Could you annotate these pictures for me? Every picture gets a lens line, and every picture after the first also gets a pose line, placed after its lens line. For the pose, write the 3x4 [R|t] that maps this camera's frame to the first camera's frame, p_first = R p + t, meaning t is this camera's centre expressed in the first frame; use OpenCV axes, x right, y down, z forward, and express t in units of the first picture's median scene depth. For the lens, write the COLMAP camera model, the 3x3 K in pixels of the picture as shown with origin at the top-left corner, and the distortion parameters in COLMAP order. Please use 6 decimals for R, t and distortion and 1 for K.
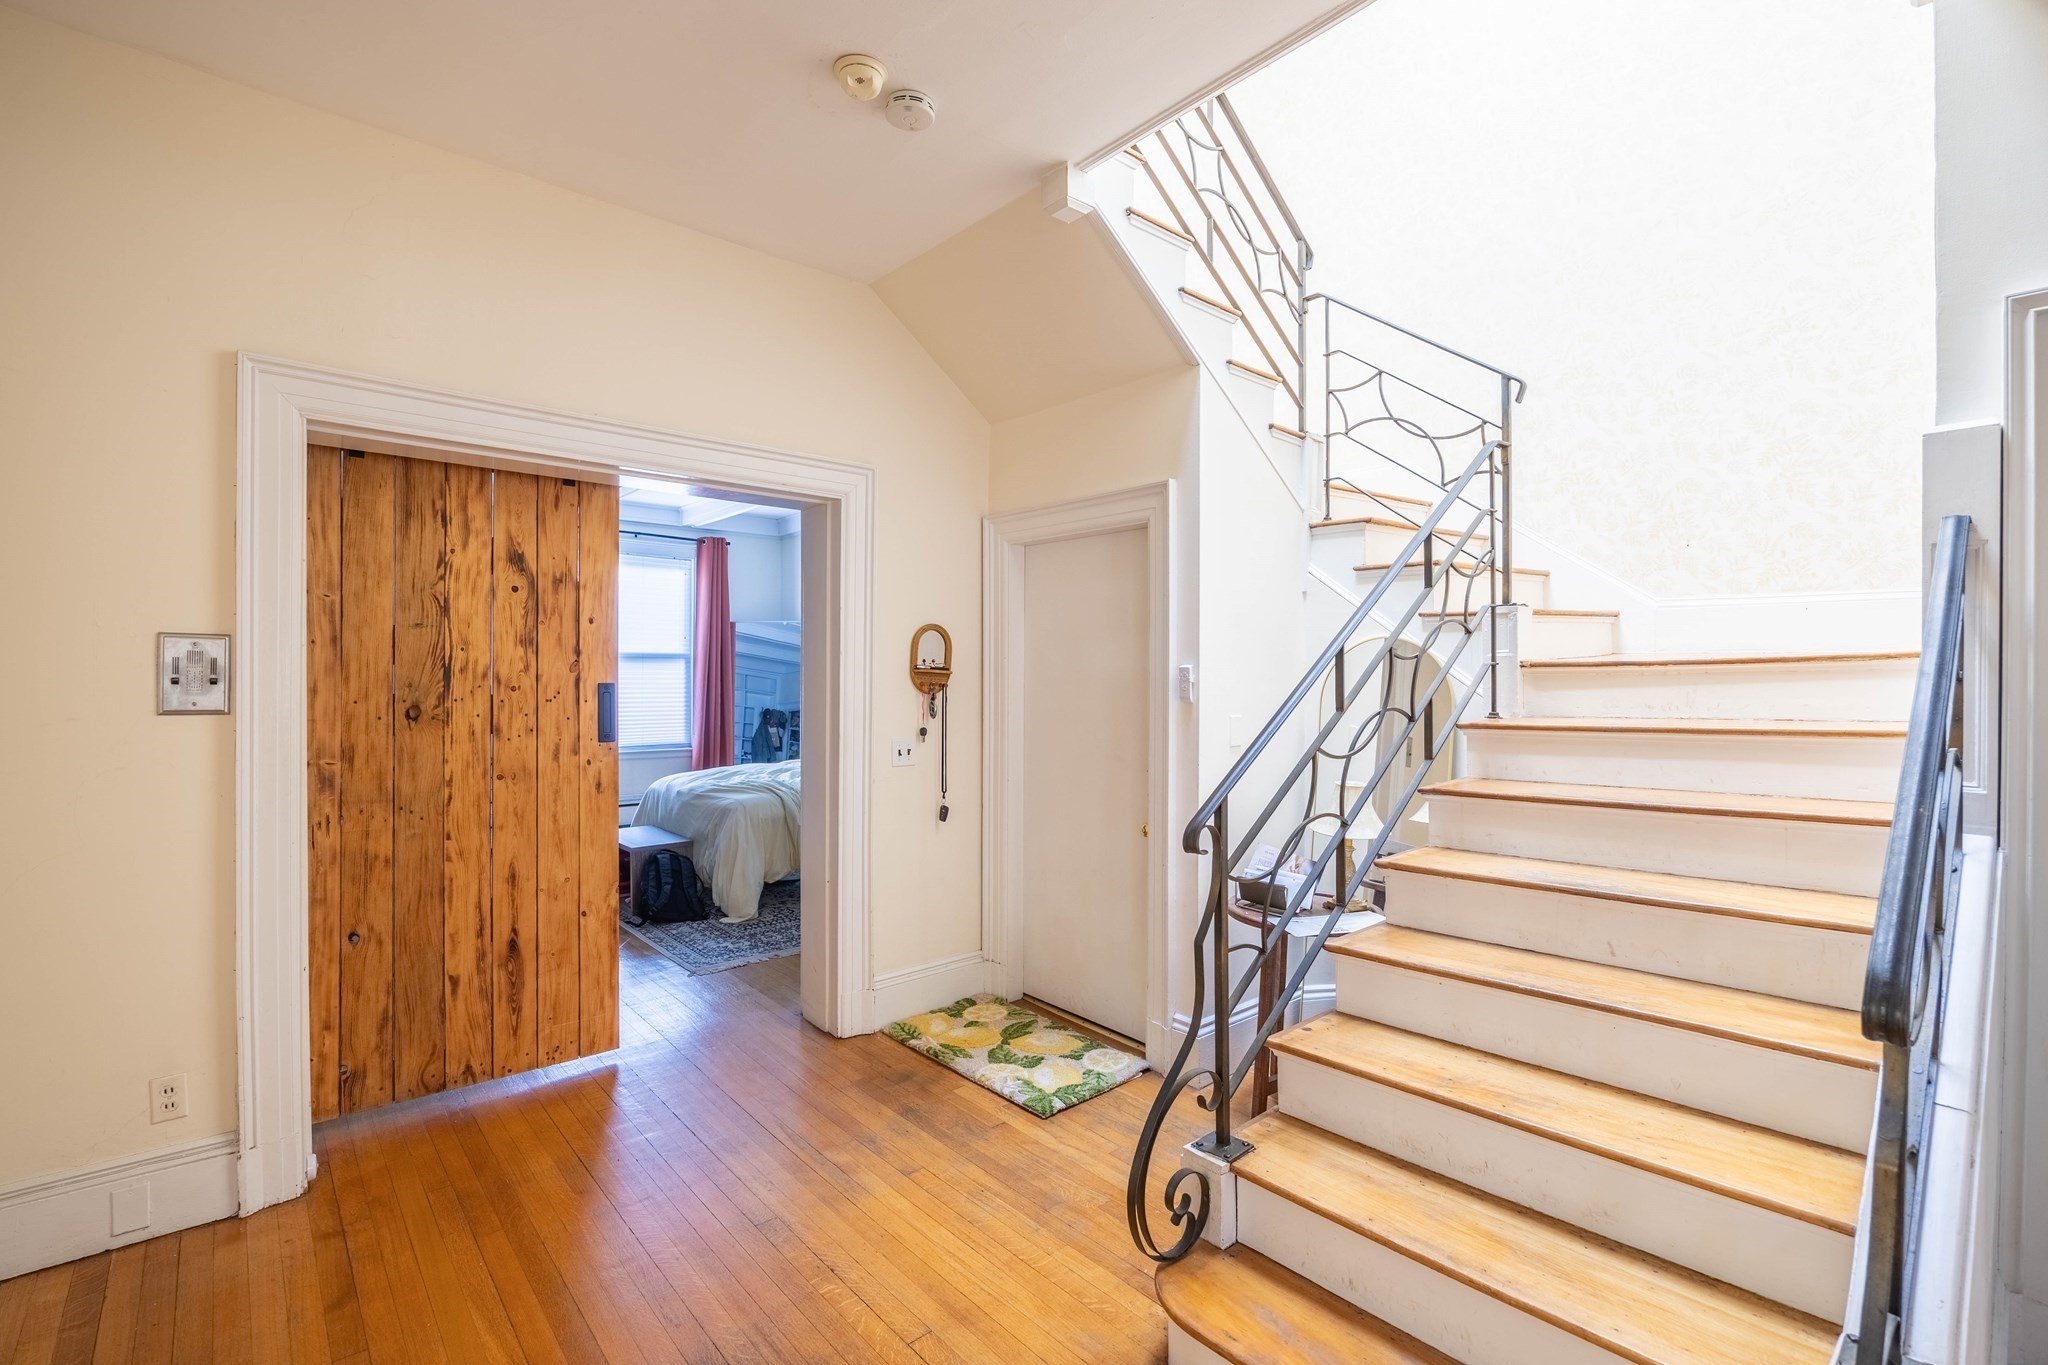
lens RADIAL K [[917.8, 0, 1024.0], [0, 917.8, 682.5], [0, 0, 1]] dist [-0.000372, -0.000055]
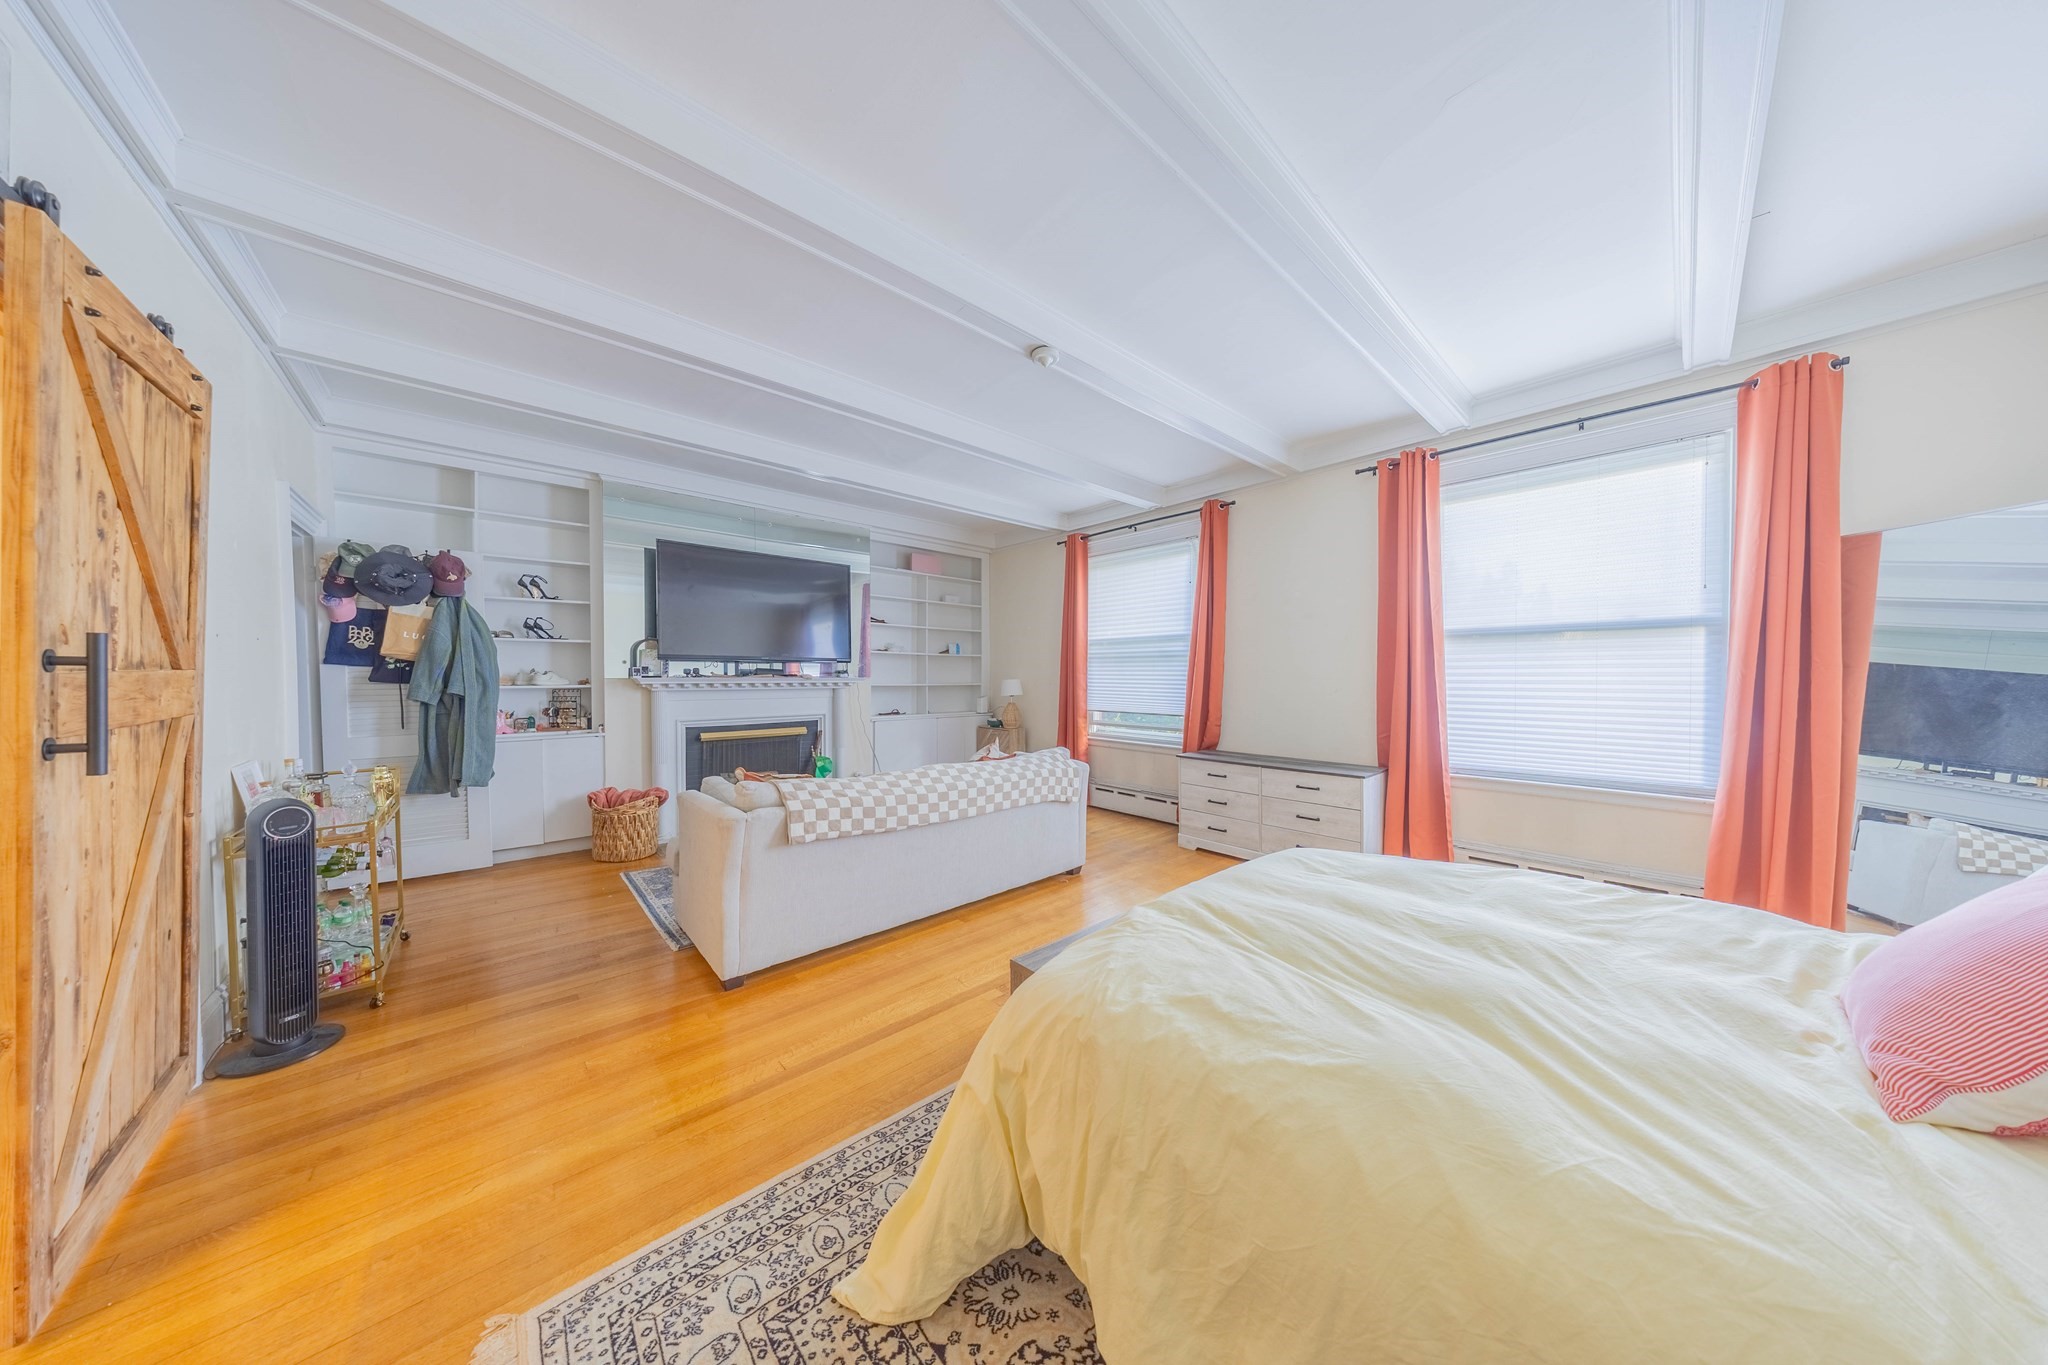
lens RADIAL K [[591.6, 0, 1027.3], [0, 591.6, 682.7], [0, 0, 1]] dist [-0.001861, -0.000074]
pose [[0.016017, 0.019730, -0.999677, -0.038503], [-0.001636, 0.999804, 0.019706, 0.000663], [0.999870, 0.001320, 0.016046, 0.607356]]
